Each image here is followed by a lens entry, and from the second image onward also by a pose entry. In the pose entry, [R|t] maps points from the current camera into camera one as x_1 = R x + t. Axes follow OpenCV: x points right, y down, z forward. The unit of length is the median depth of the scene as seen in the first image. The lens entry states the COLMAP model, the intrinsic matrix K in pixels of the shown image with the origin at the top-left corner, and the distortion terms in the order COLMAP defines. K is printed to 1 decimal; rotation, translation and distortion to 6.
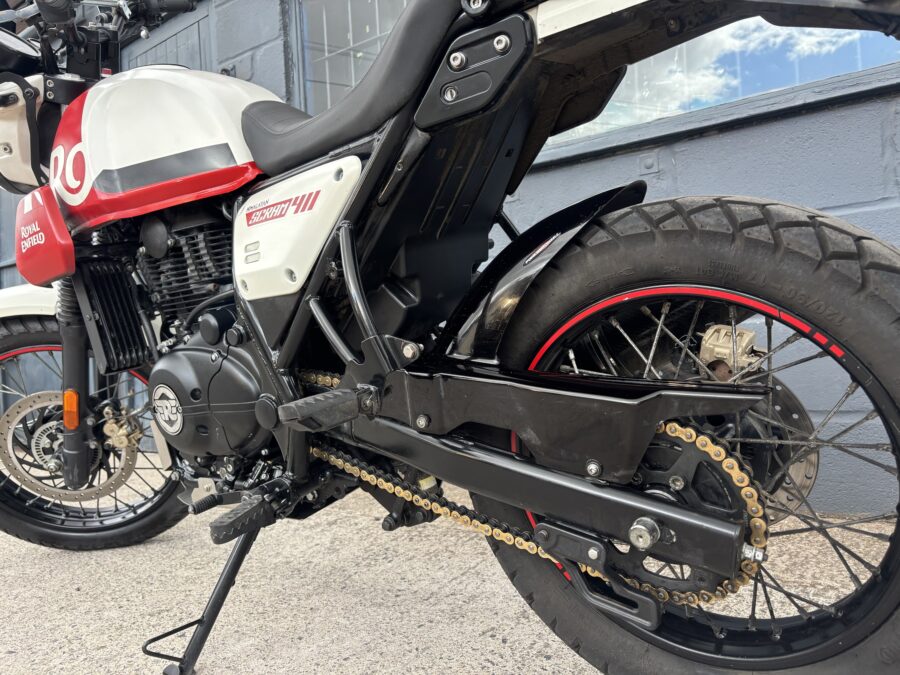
lens RADIAL K [[685.8, 0, 456.5], [0, 685.8, 339.6], [0, 0, 1]] dist [0.056624, -0.068019]
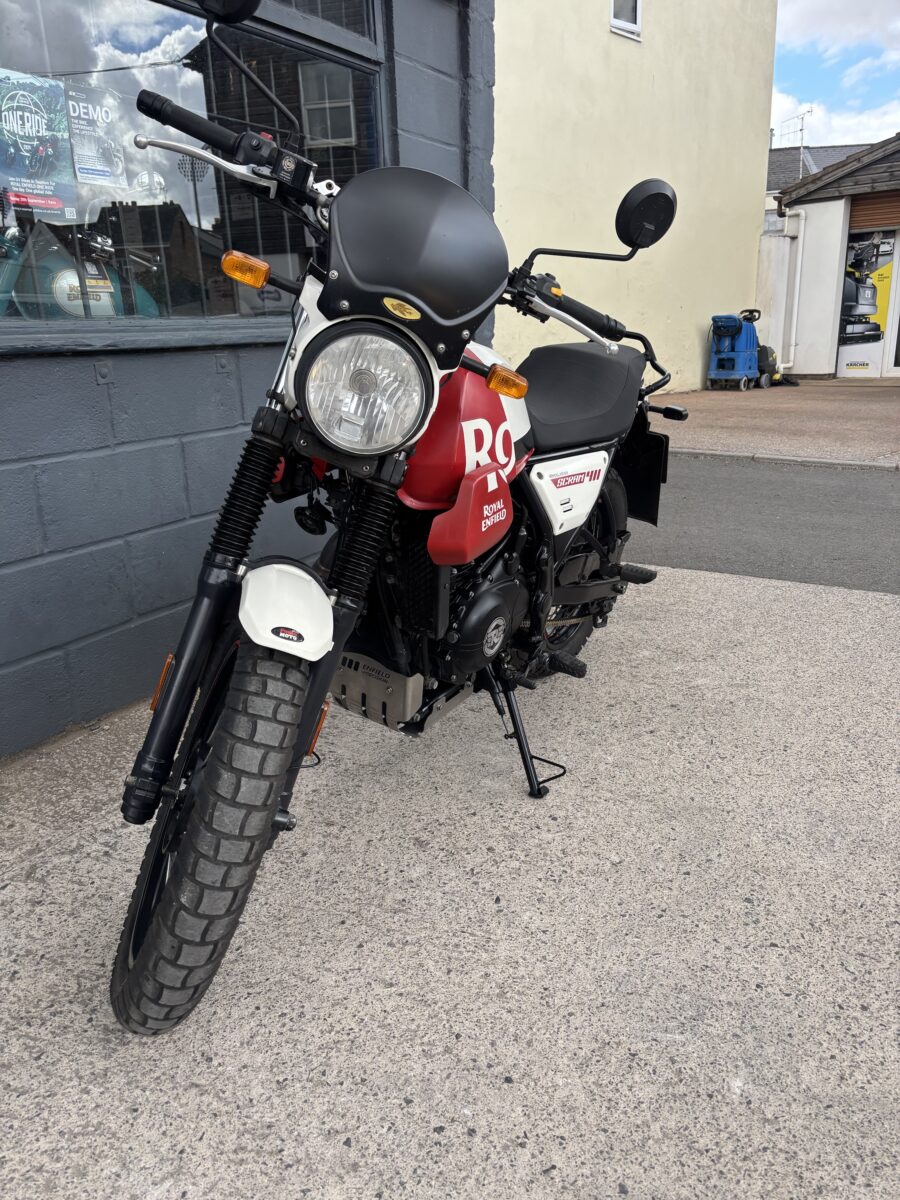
lens RADIAL K [[914.4, 0, 457.0], [0, 914.4, 601.5], [0, 0, 1]] dist [0.056624, -0.068019]
pose [[-0.104083, -0.238970, 0.965433, -1.908619], [0.027165, 0.969660, 0.242945, -0.347447], [-0.994198, 0.051513, -0.094433, 1.178626]]
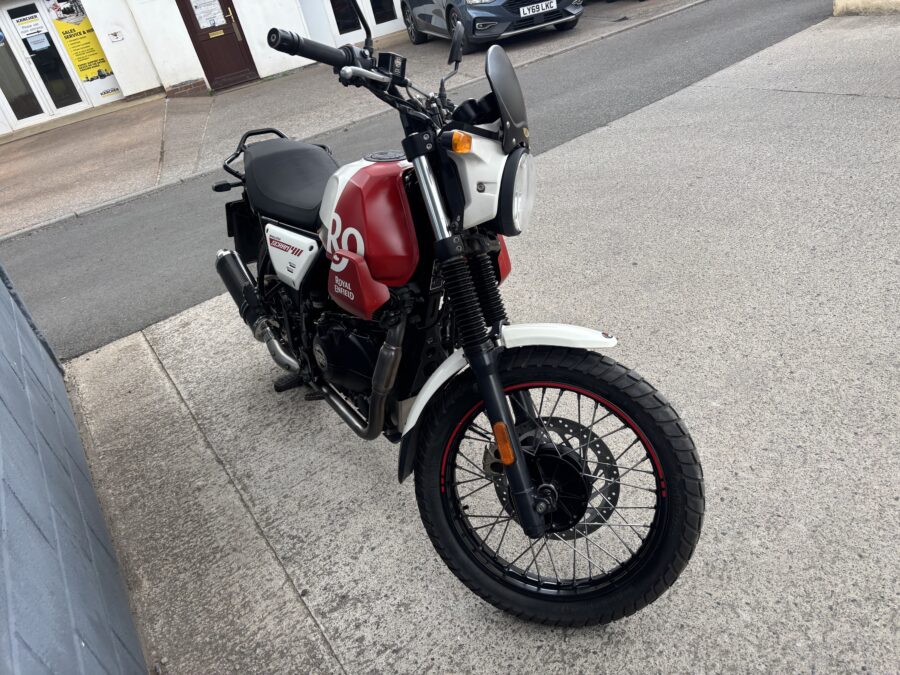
lens RADIAL K [[685.8, 0, 458.7], [0, 685.8, 329.9], [0, 0, 1]] dist [0.056624, -0.068019]
pose [[-0.907145, 0.052784, 0.417494, -1.181546], [0.266370, 0.840076, 0.472566, -0.742272], [-0.325783, 0.539894, -0.776131, 2.329575]]
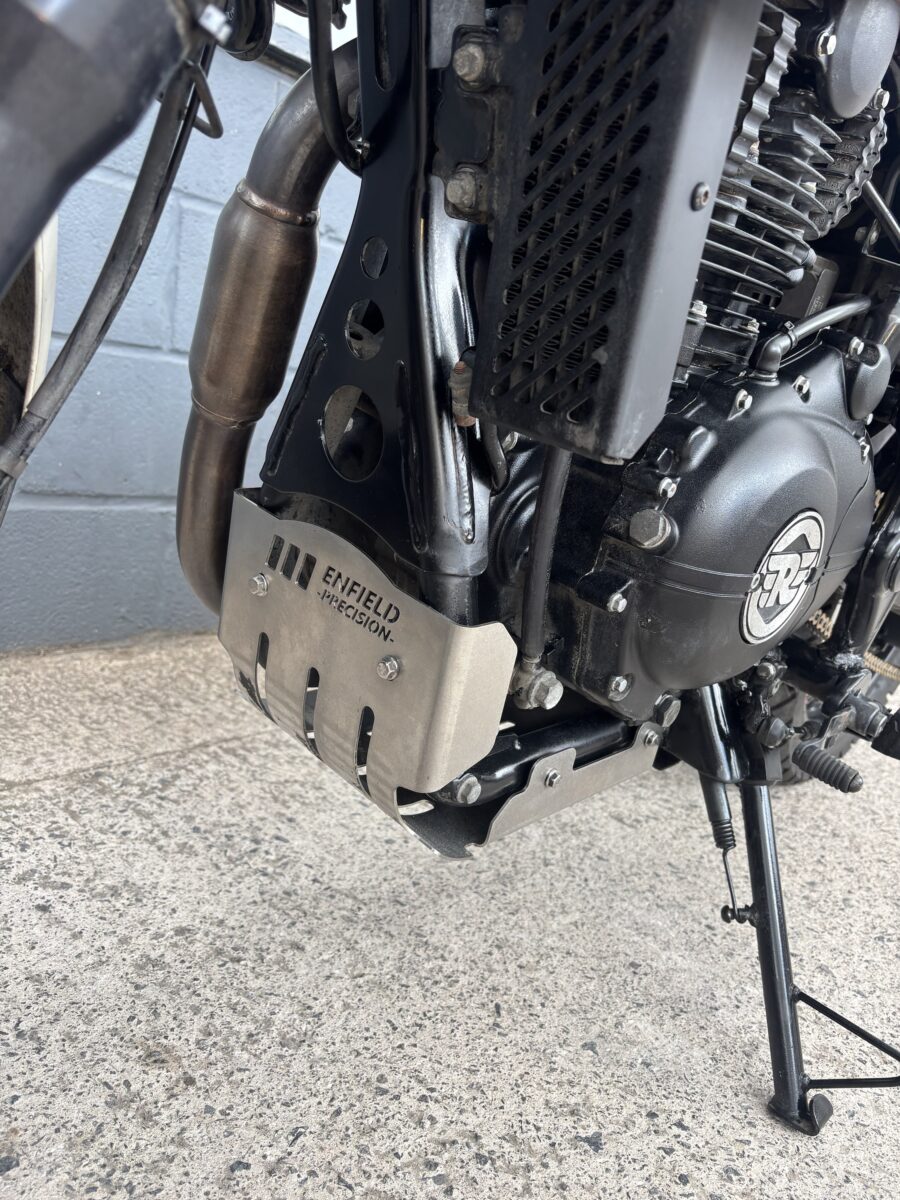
lens RADIAL K [[914.4, 0, 452.7], [0, 914.4, 605.7], [0, 0, 1]] dist [0.056624, -0.068019]
pose [[0.082436, -0.140275, 0.986675, -0.884477], [-0.139290, 0.978705, 0.150780, 0.062796], [-0.986814, -0.149864, 0.061141, 1.104315]]
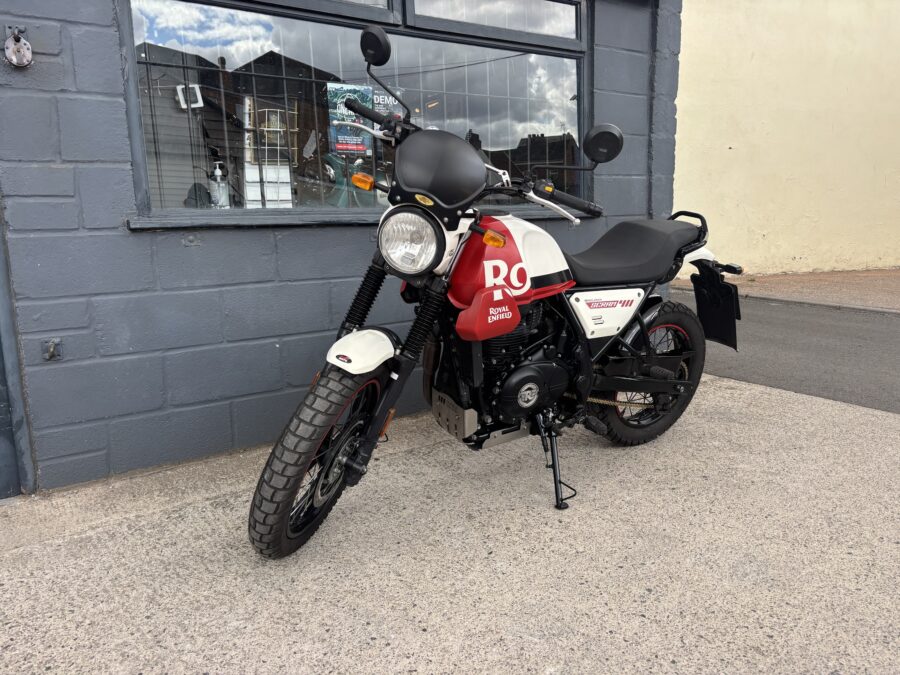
lens RADIAL K [[685.8, 0, 452.5], [0, 685.8, 316.2], [0, 0, 1]] dist [0.056624, -0.068019]
pose [[0.339575, -0.092738, 0.935996, -2.242098], [0.003489, 0.995245, 0.097343, -0.308086], [-0.940573, -0.029790, 0.338284, 0.528174]]
